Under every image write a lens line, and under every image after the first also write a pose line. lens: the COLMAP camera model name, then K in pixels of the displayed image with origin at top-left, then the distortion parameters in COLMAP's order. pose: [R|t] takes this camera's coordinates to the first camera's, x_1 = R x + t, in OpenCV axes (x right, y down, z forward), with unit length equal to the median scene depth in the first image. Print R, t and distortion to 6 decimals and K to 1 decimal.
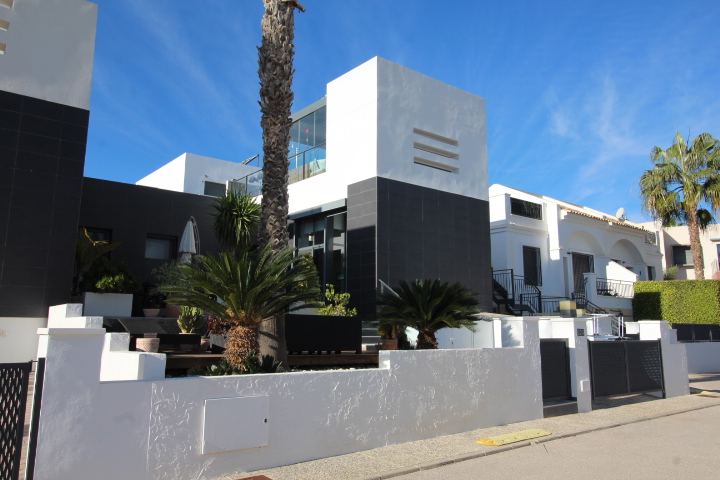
lens RADIAL K [[553.3, 0, 360.0], [0, 553.3, 240.0], [0, 0, 1]] dist [0.033814, 0.000431]
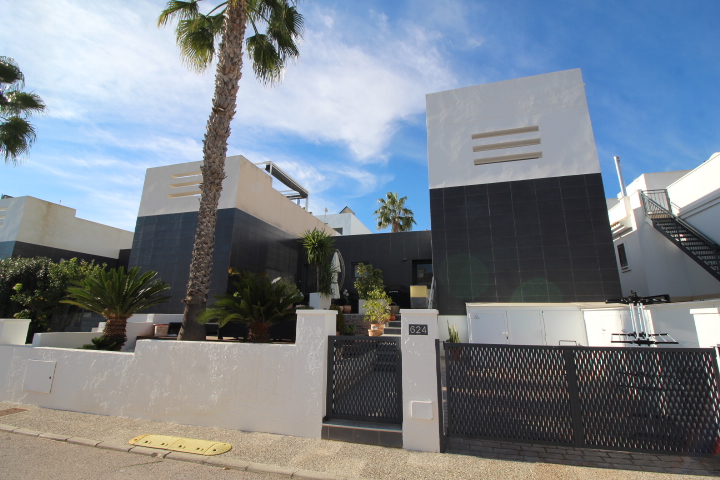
lens RADIAL K [[327.1, 0, 368.9], [0, 327.1, 237.1], [0, 0, 1]] dist [-0.000628, -0.009372]
pose [[0.582049, -0.193402, -0.789820, 0.695491], [0.124329, 0.981050, -0.148605, 0.103369], [0.803593, -0.011701, 0.595064, 0.692787]]
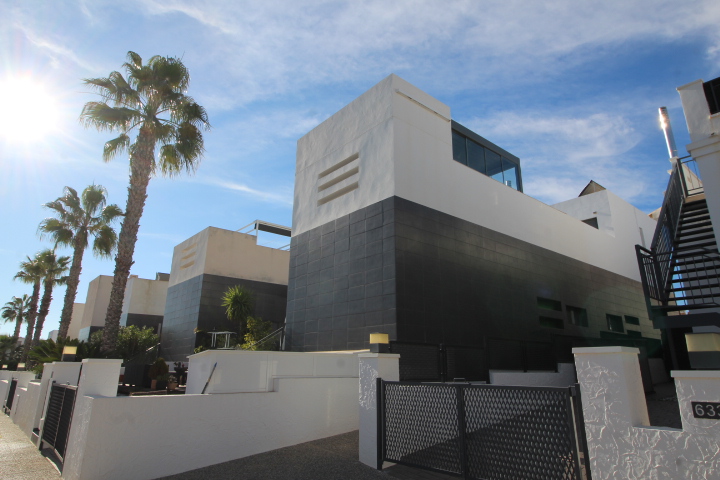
lens RADIAL K [[453.0, 0, 360.0], [0, 453.0, 240.0], [0, 0, 1]] dist [0.082299, 0.000708]
pose [[0.014864, -0.289244, -0.957140, 1.370209], [0.141789, 0.948182, -0.284335, 0.264551], [0.989785, -0.131486, 0.055105, 1.567644]]
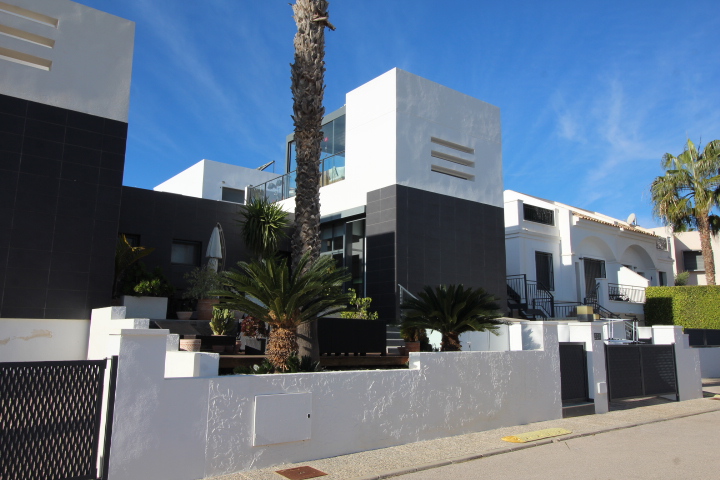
lens RADIAL K [[553.3, 0, 360.0], [0, 553.3, 240.0], [0, 0, 1]] dist [0.033814, 0.000431]
pose [[0.999921, 0.002448, -0.012300, -0.033786], [-0.002529, 0.999975, -0.006646, -0.005453], [0.012284, 0.006677, 0.999902, -0.044884]]
